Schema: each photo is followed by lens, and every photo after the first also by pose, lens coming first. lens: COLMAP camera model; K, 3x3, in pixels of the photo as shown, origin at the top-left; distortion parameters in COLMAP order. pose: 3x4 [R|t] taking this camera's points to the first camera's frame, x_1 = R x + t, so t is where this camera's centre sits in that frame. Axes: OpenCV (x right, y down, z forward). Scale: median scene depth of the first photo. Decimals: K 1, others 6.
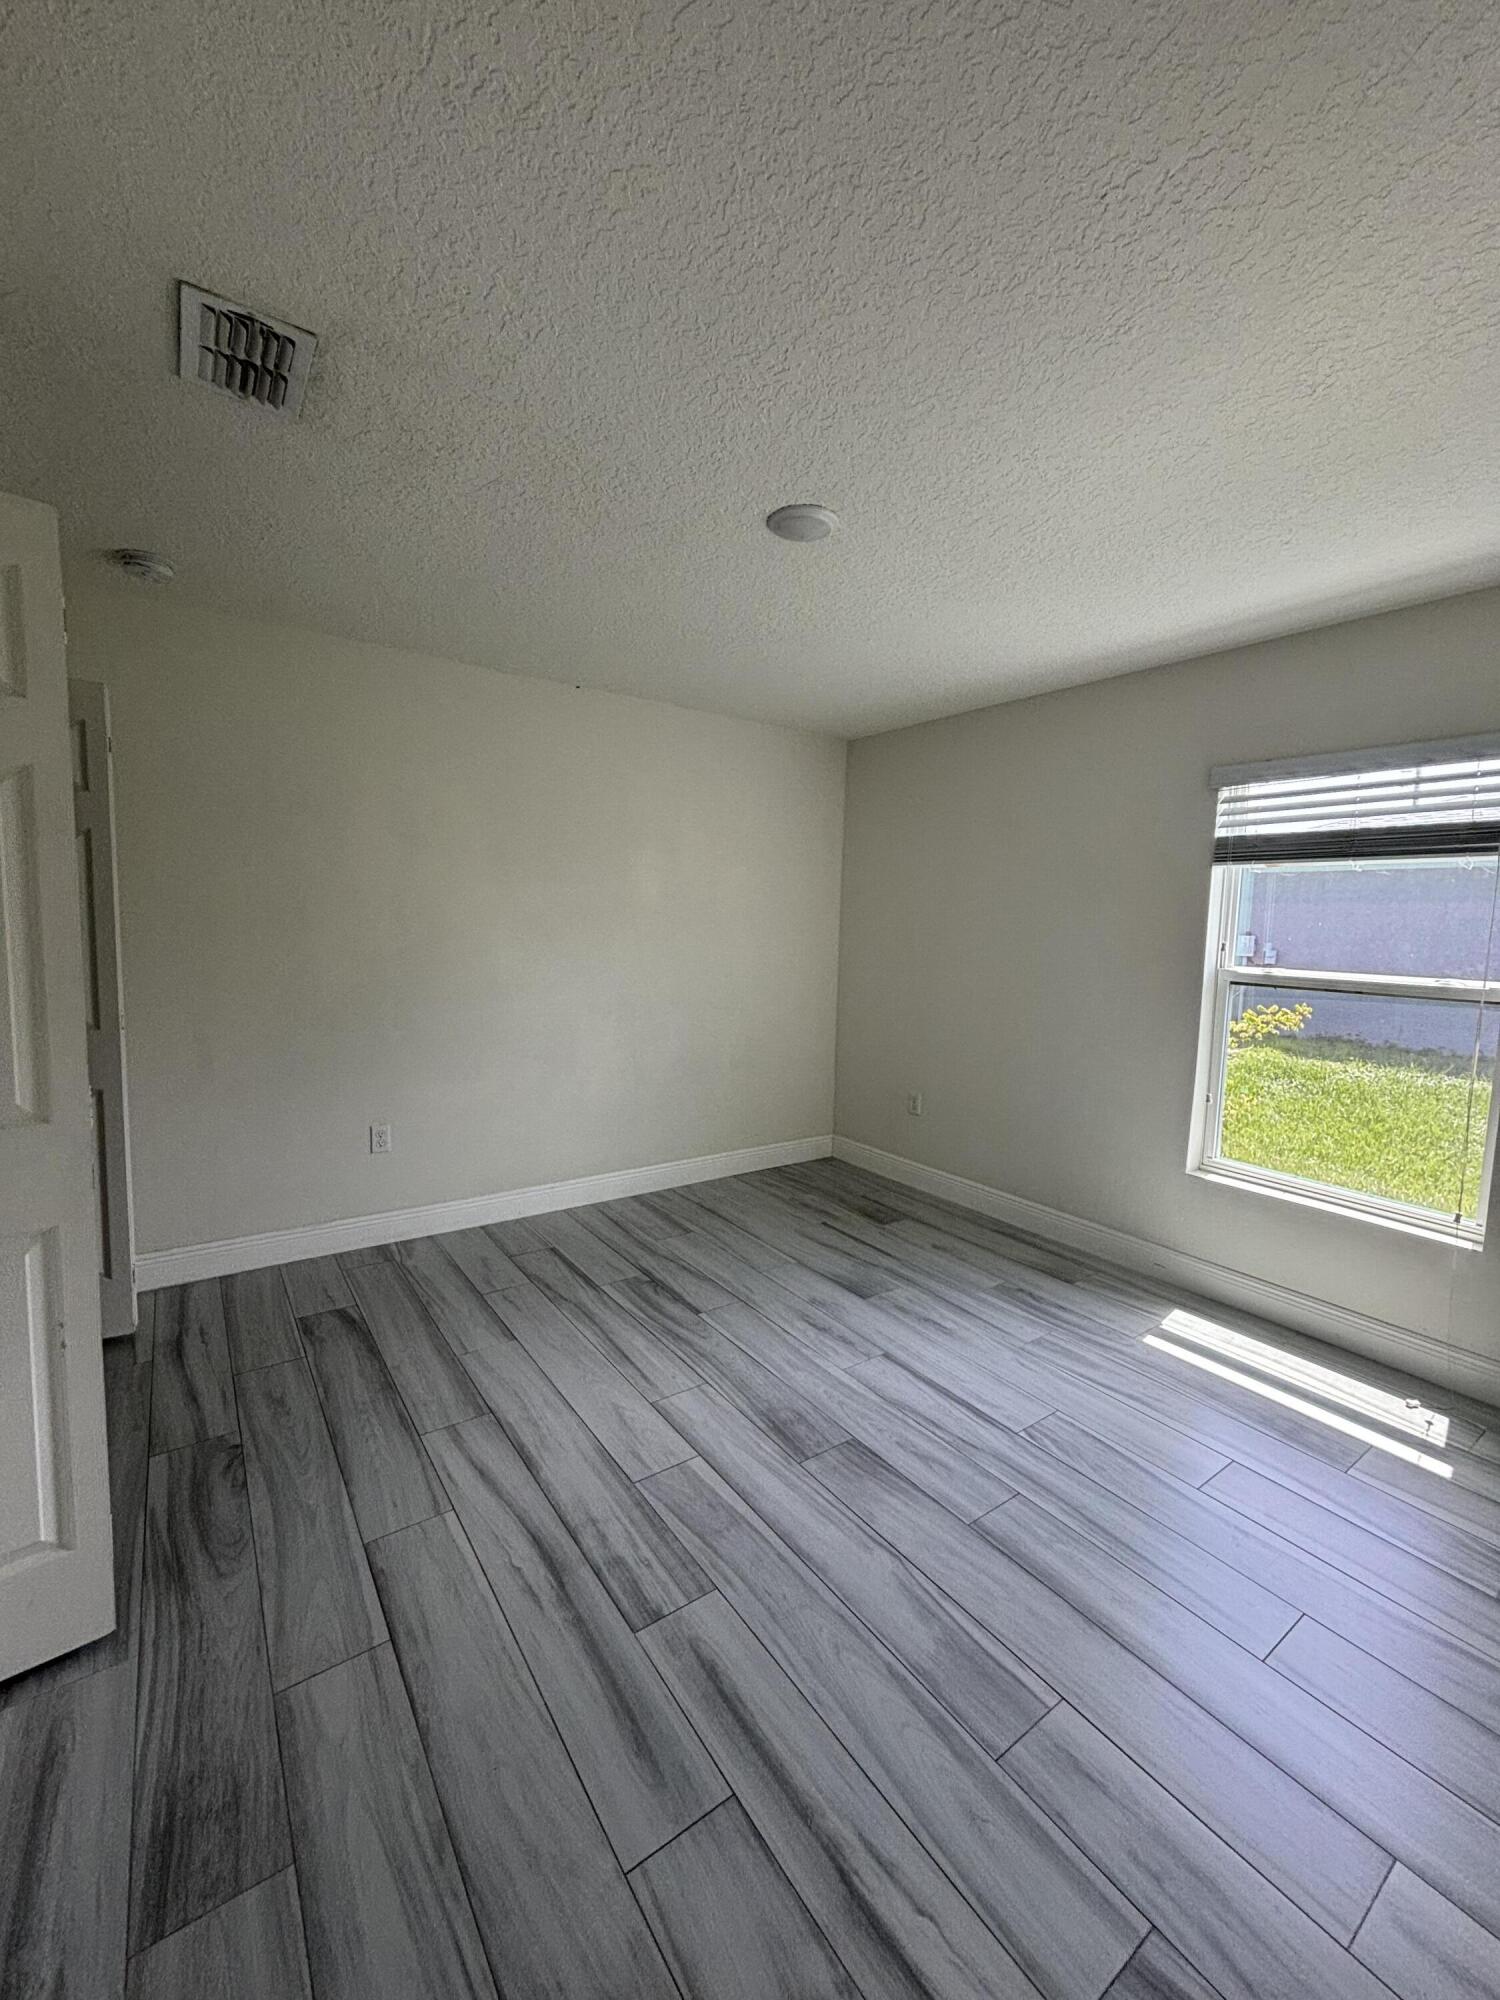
lens RADIAL K [[806.5, 0, 749.3], [0, 806.5, 998.3], [0, 0, 1]] dist [0.002545, 0.000410]
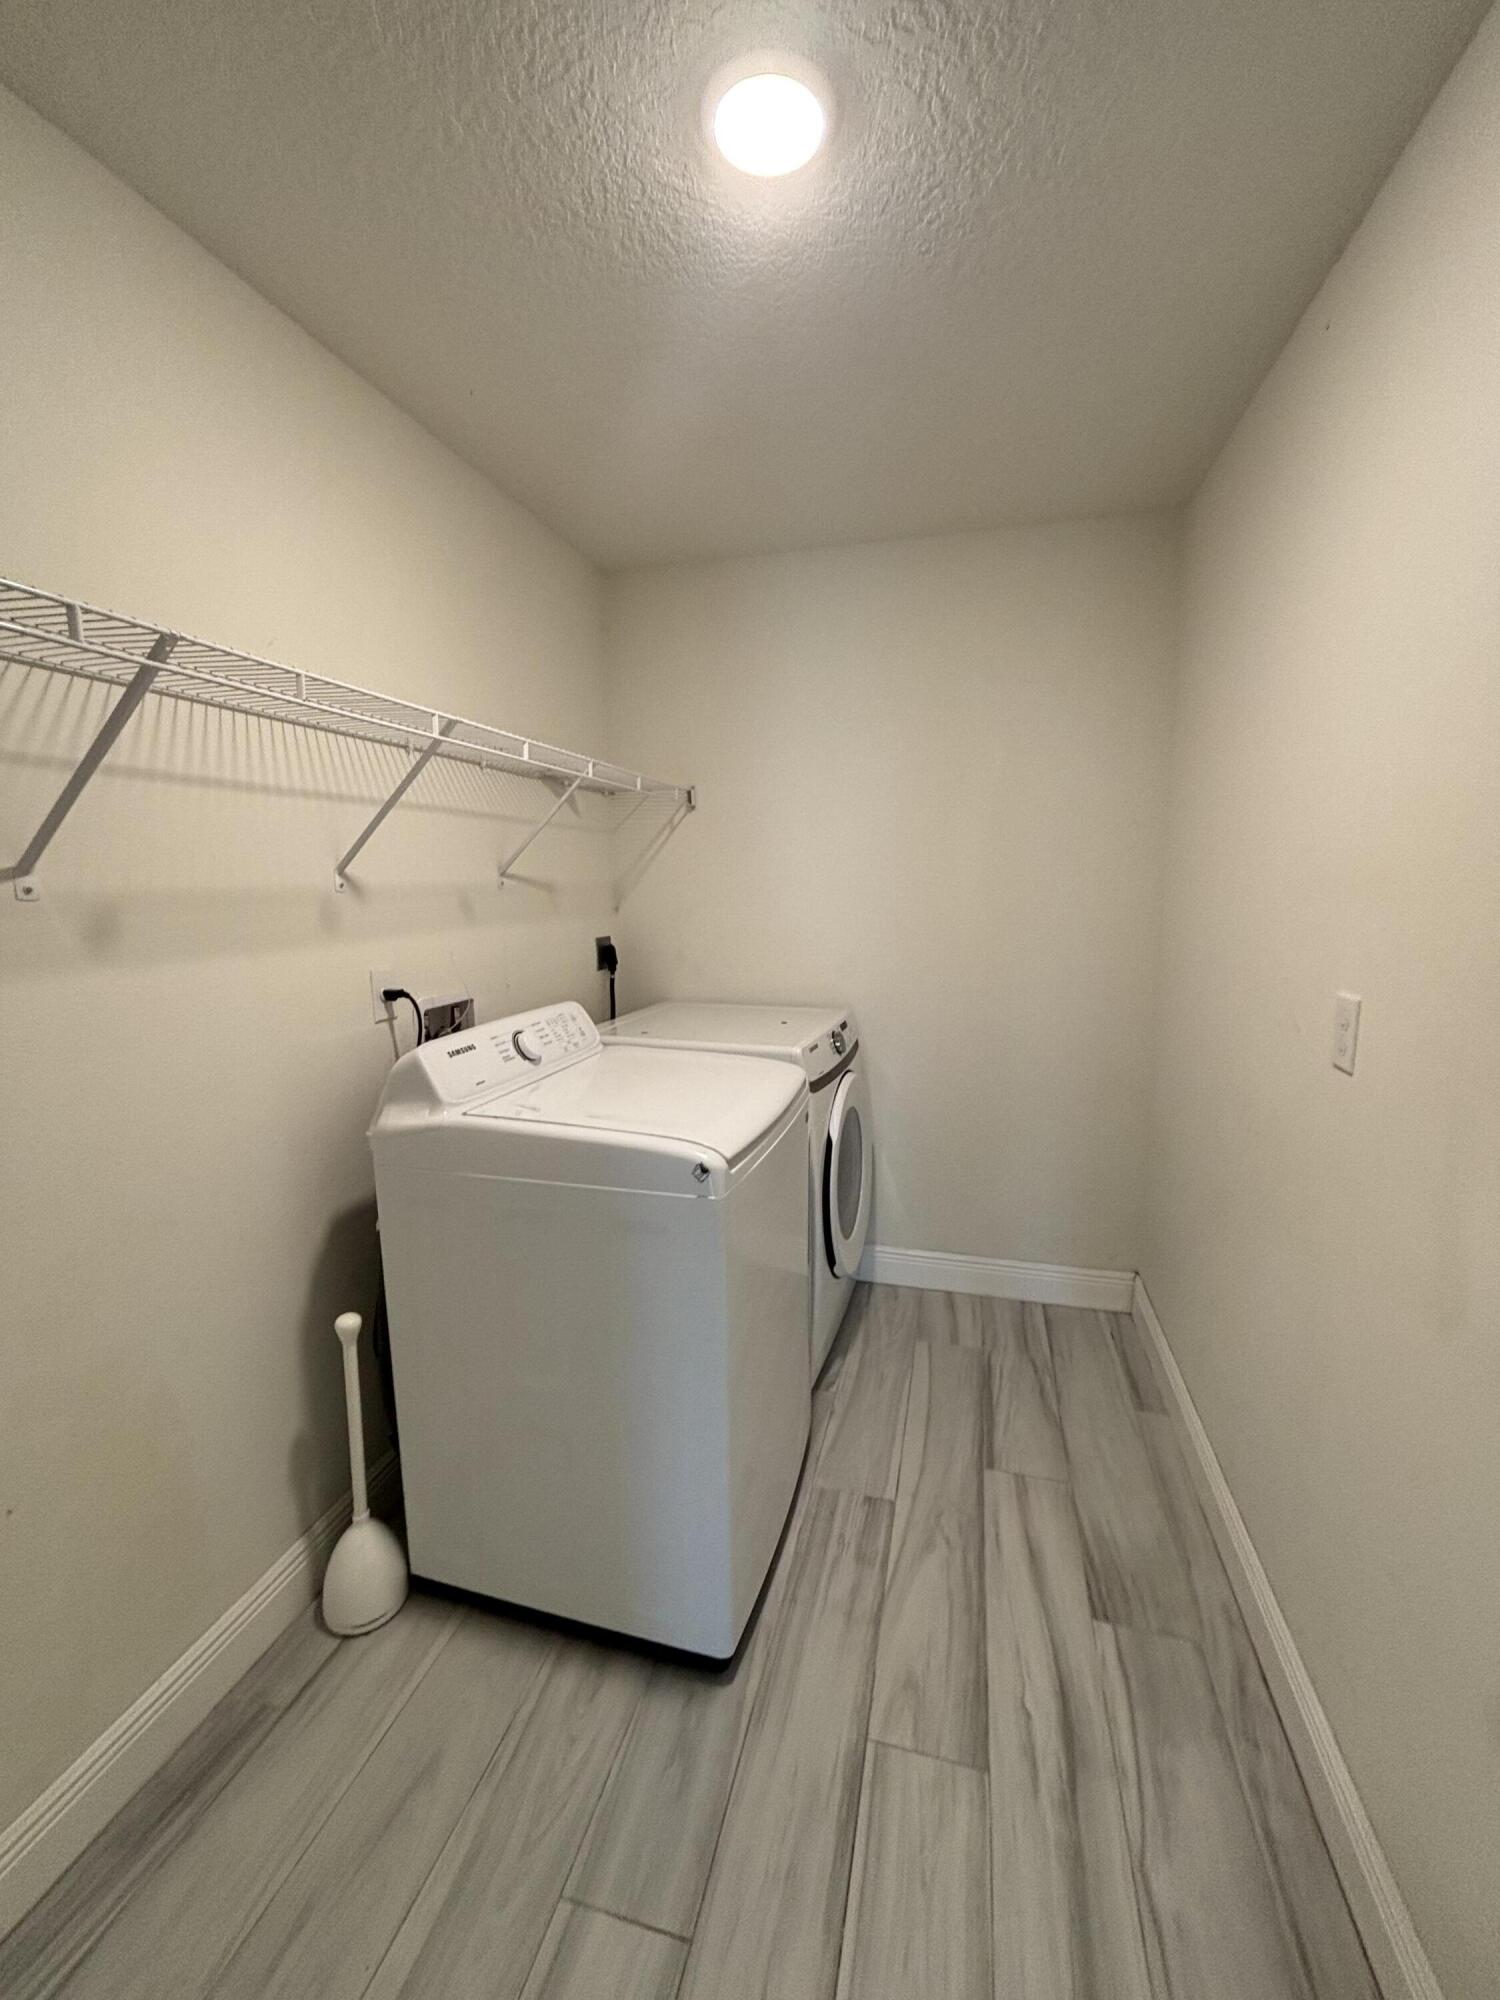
lens RADIAL K [[806.5, 0, 757.7], [0, 806.5, 997.6], [0, 0, 1]] dist [0.002545, 0.000410]
pose [[-0.636846, -0.124155, 0.760929, -0.750840], [0.068400, 0.973959, 0.216159, -0.172740], [-0.767951, 0.189708, -0.611770, 1.596277]]
